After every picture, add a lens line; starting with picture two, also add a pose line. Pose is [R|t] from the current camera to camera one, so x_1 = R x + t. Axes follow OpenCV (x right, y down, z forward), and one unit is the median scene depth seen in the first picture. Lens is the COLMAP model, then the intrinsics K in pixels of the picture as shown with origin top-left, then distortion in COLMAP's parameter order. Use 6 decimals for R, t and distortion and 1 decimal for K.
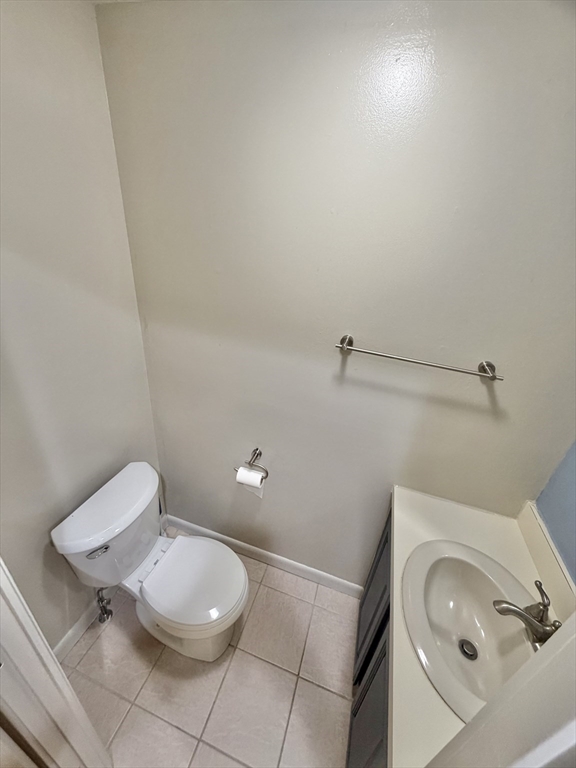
lens RADIAL K [[307.4, 0, 288.6], [0, 307.4, 384.7], [0, 0, 1]] dist [-0.000802, 0.000154]
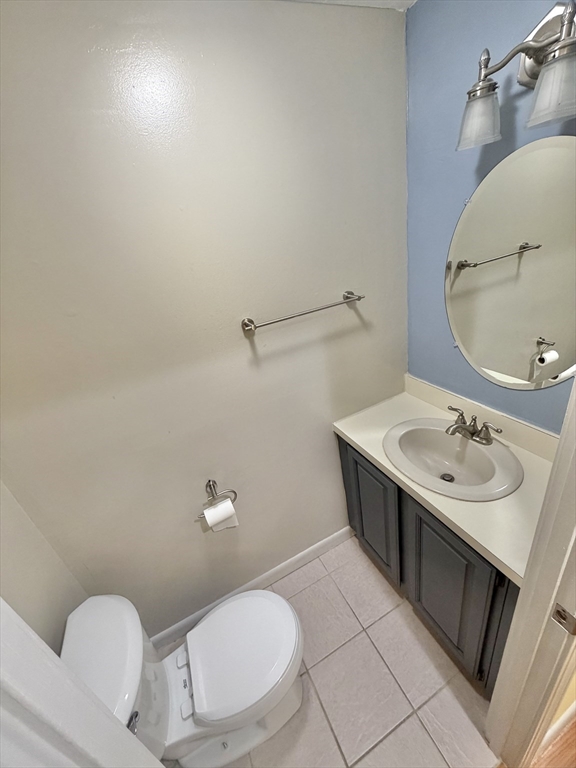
lens RADIAL K [[307.4, 0, 289.6], [0, 307.4, 382.0], [0, 0, 1]] dist [-0.000802, 0.000154]
pose [[0.697220, -0.489887, 0.523350, -0.339254], [0.520828, 0.847814, 0.099746, -0.003825], [-0.492568, 0.203030, 0.846260, 0.084006]]
